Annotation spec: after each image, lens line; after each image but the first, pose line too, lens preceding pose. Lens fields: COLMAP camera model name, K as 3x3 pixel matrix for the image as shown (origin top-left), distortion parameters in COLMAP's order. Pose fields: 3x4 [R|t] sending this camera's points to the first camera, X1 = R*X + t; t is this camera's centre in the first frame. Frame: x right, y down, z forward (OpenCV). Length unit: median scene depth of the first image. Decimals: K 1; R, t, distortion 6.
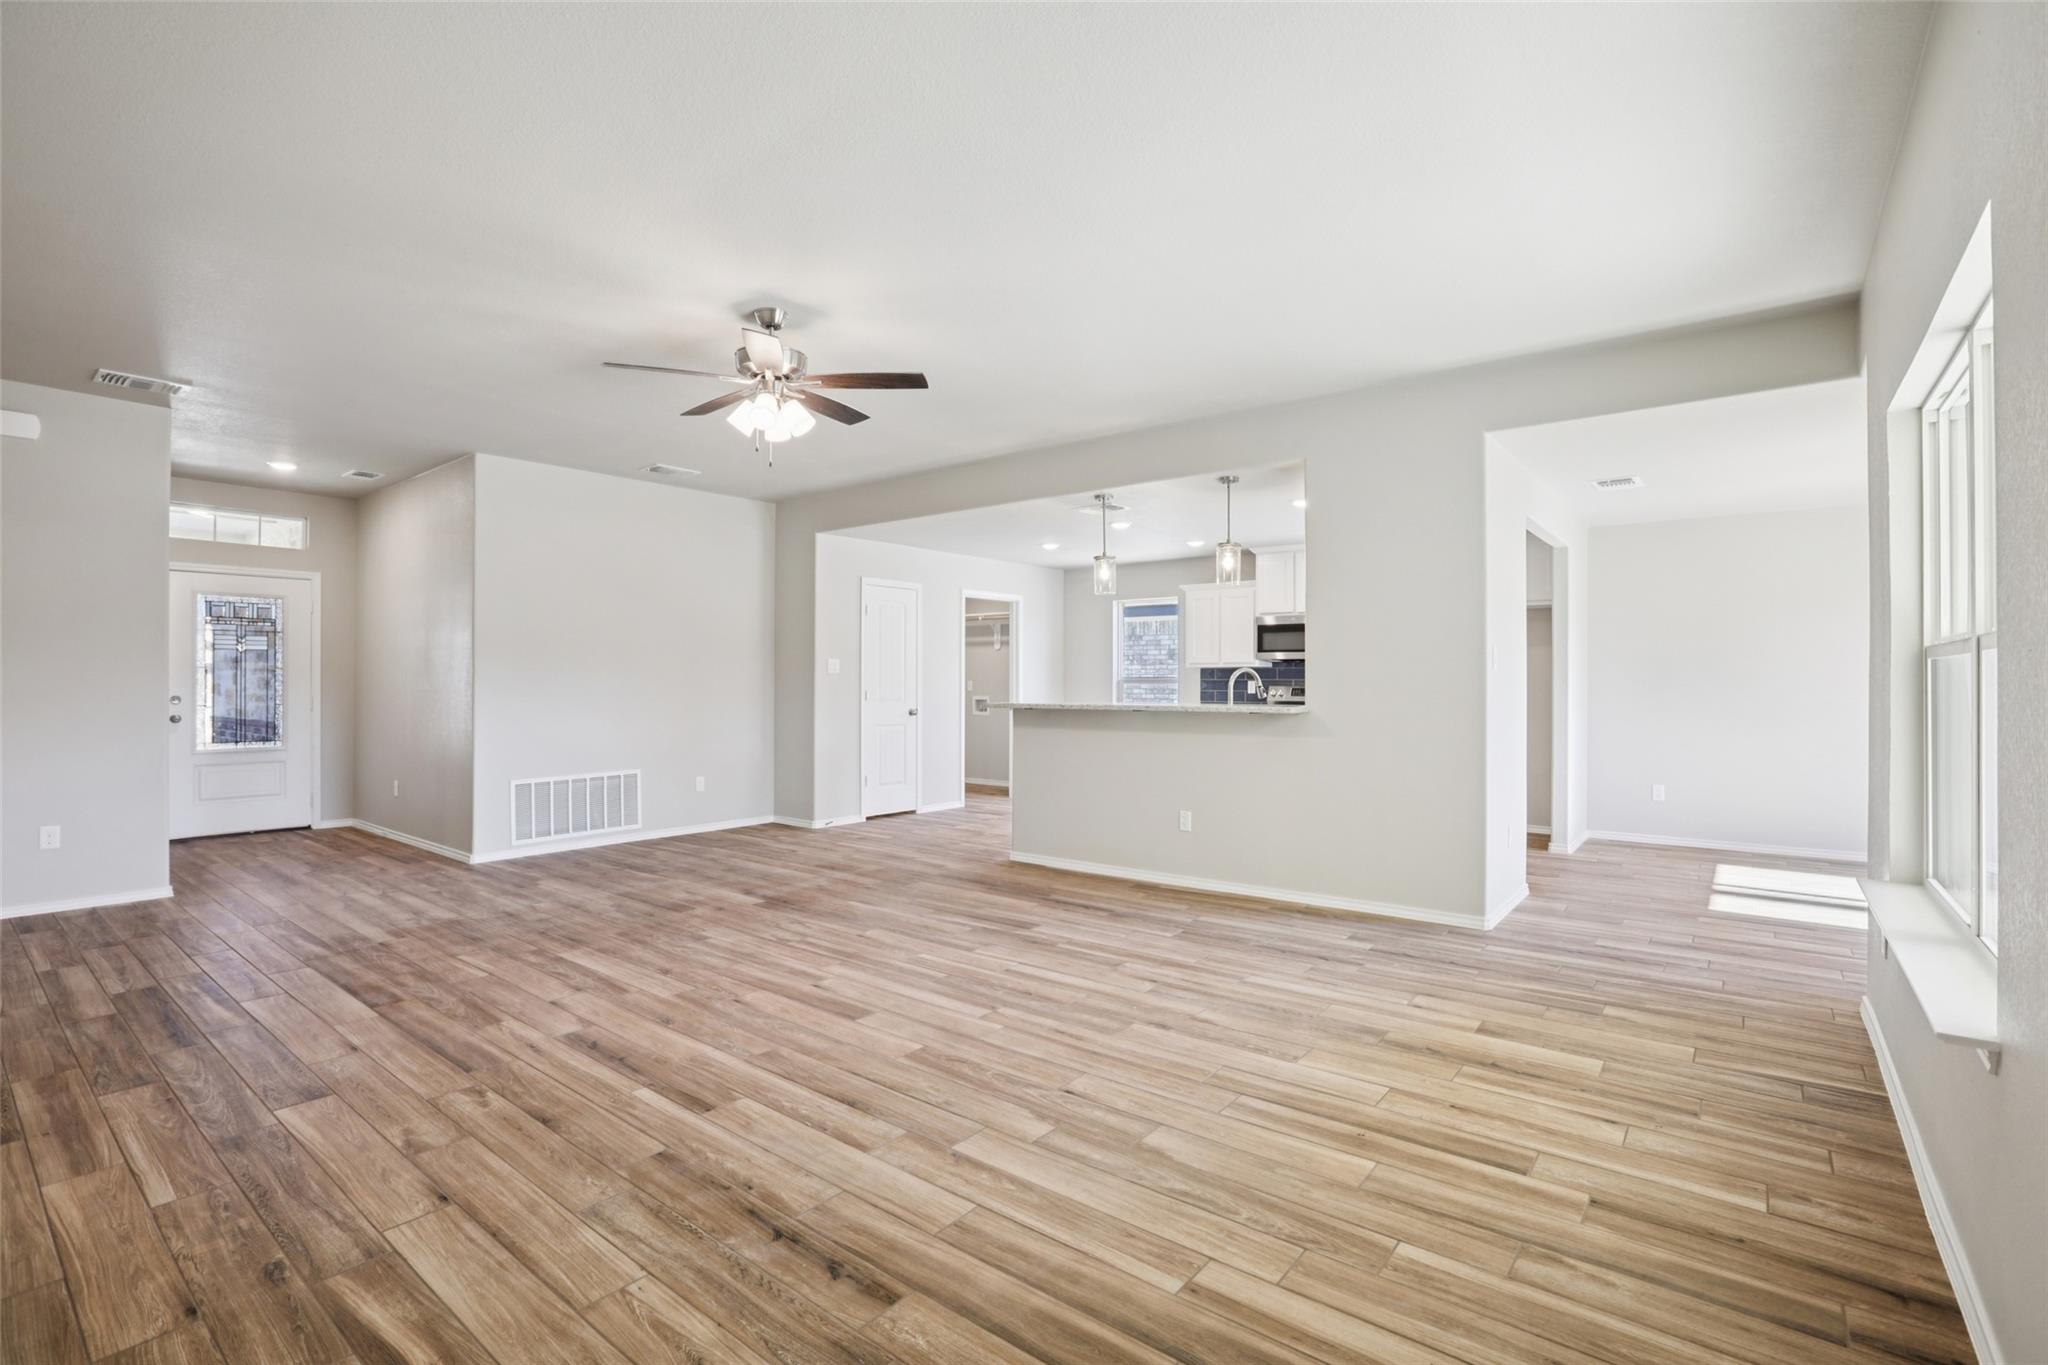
lens RADIAL K [[922.2, 0, 1036.8], [0, 922.2, 682.0], [0, 0, 1]] dist [-0.045938, 0.010447]
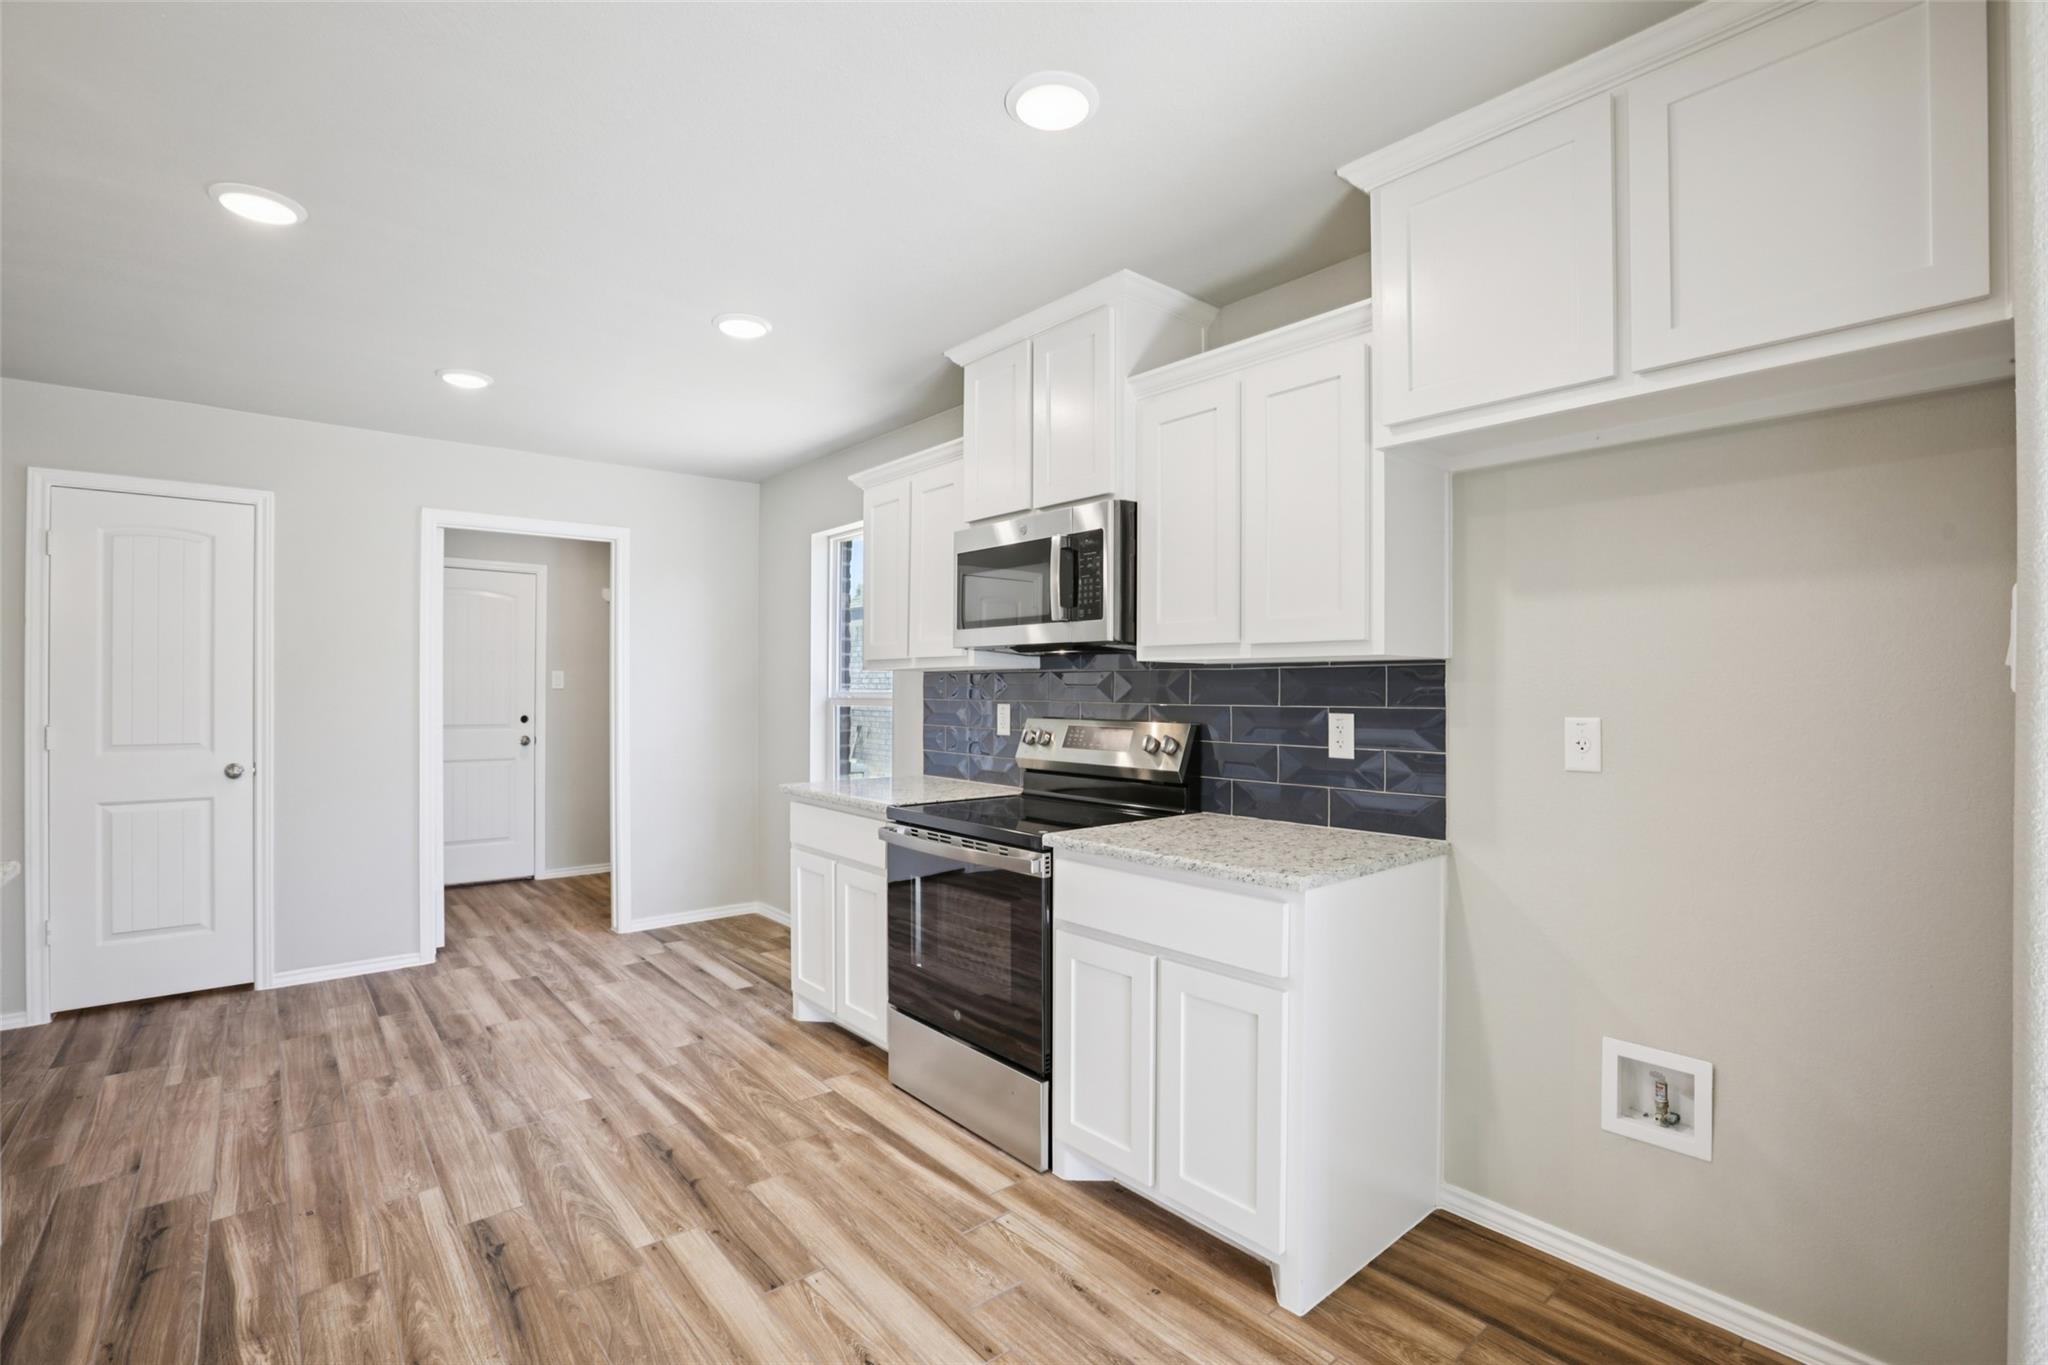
lens RADIAL K [[922.2, 0, 1036.8], [0, 922.2, 682.0], [0, 0, 1]] dist [-0.045938, 0.010447]
pose [[0.981659, -0.001629, -0.190640, 0.811781], [0.001056, 0.999995, -0.003107, -0.022464], [0.190644, 0.002848, 0.981655, 1.524032]]
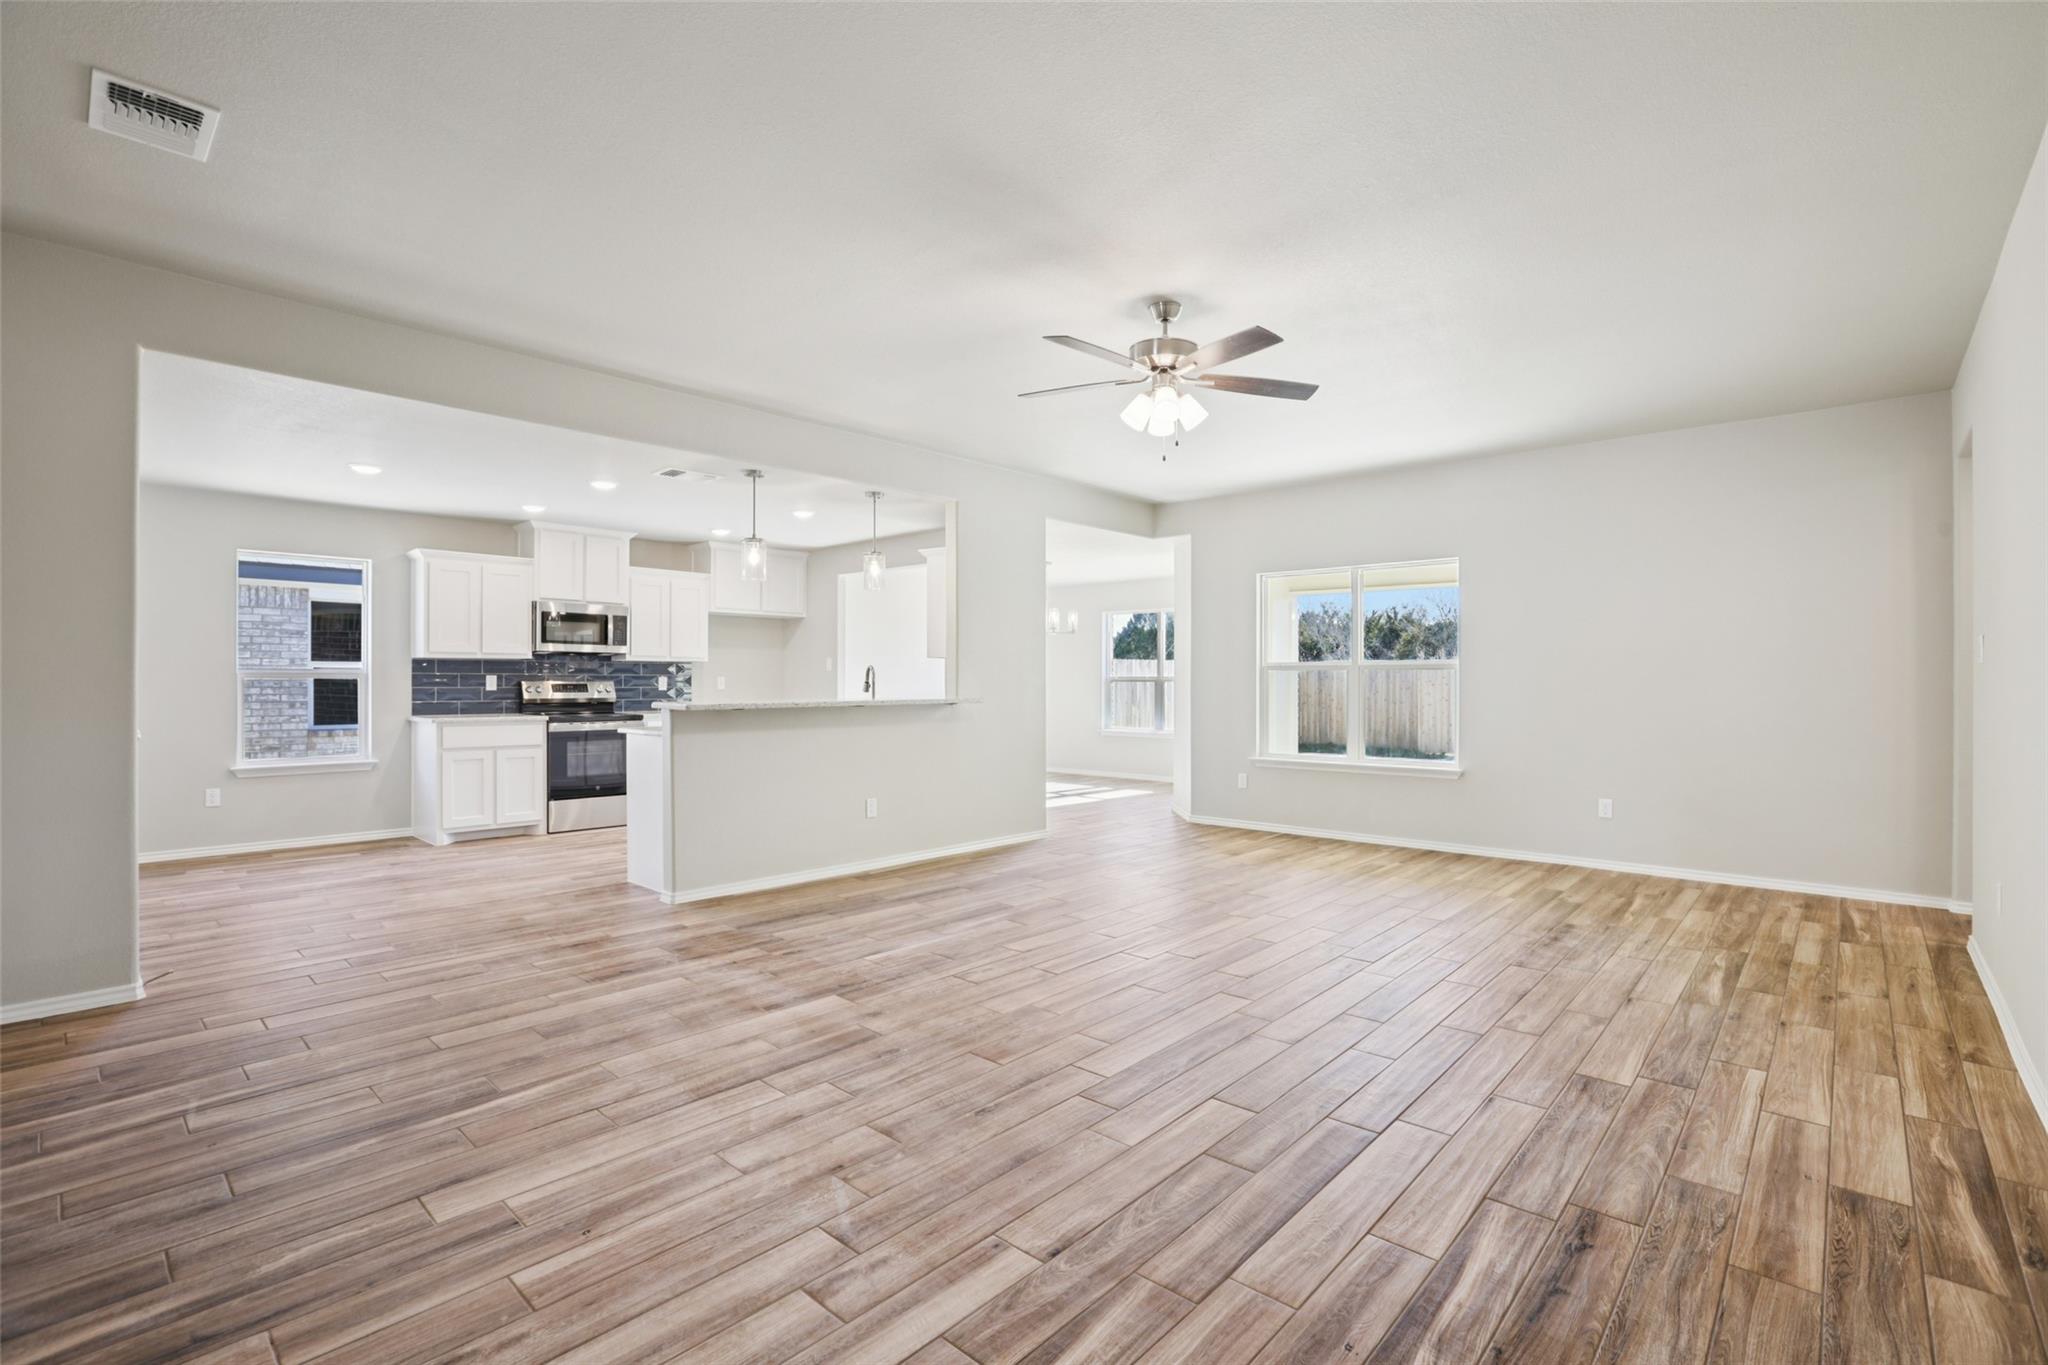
lens RADIAL K [[927.5, 0, 1027.4], [0, 927.5, 689.1], [0, 0, 1]] dist [-0.047388, 0.015647]
pose [[0.080791, -0.010446, 0.996676, -1.376979], [-0.004988, 0.999928, 0.010885, -0.000488], [-0.996719, -0.005850, 0.080733, 1.129685]]
